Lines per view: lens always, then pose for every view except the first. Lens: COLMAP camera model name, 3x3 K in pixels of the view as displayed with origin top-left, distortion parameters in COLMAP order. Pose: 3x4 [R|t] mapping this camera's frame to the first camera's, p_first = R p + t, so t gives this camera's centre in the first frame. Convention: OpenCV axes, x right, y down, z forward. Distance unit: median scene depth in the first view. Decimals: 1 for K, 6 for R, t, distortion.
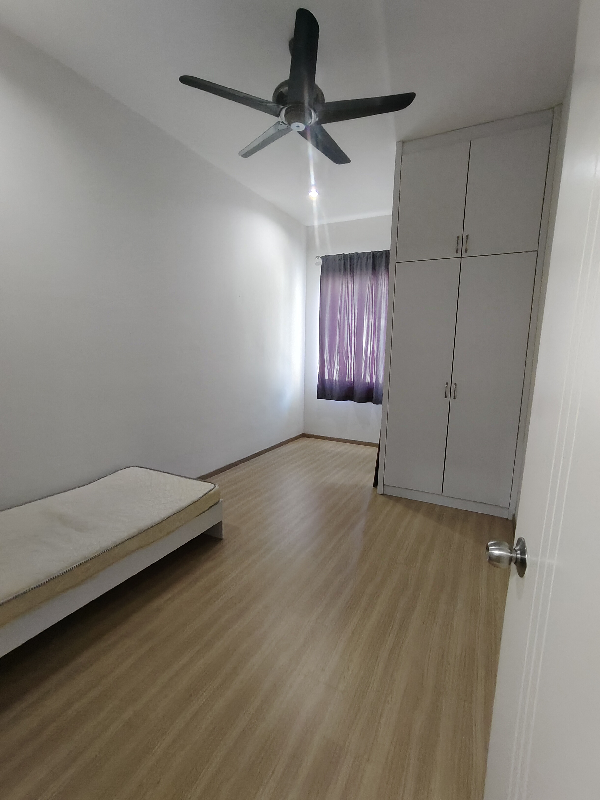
lens RADIAL K [[373.3, 0, 302.3], [0, 373.3, 408.2], [0, 0, 1]] dist [-0.001103, 0.005832]
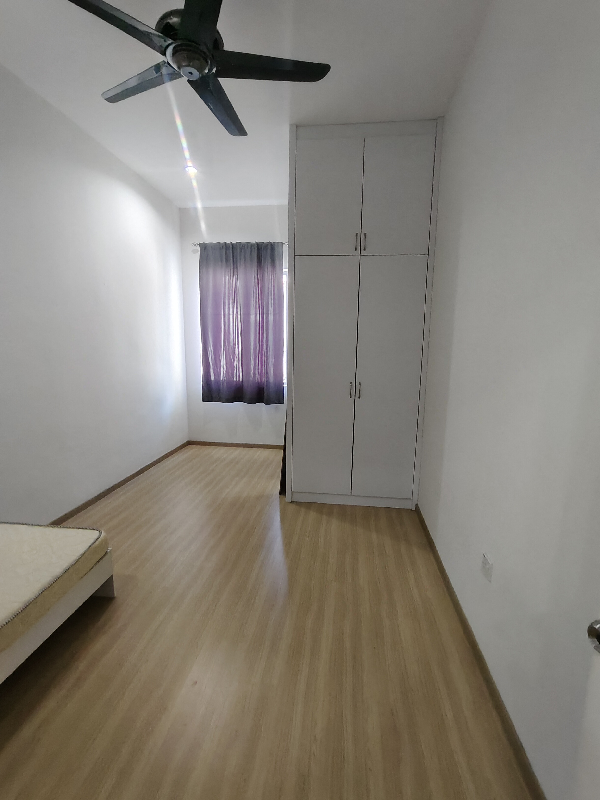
lens RADIAL K [[368.8, 0, 299.7], [0, 368.8, 405.8], [0, 0, 1]] dist [0.001295, -0.000113]
pose [[0.935532, -0.065019, 0.347206, -0.070255], [0.060127, 0.997881, 0.024856, -0.032056], [-0.348087, -0.002377, 0.937459, 0.110518]]
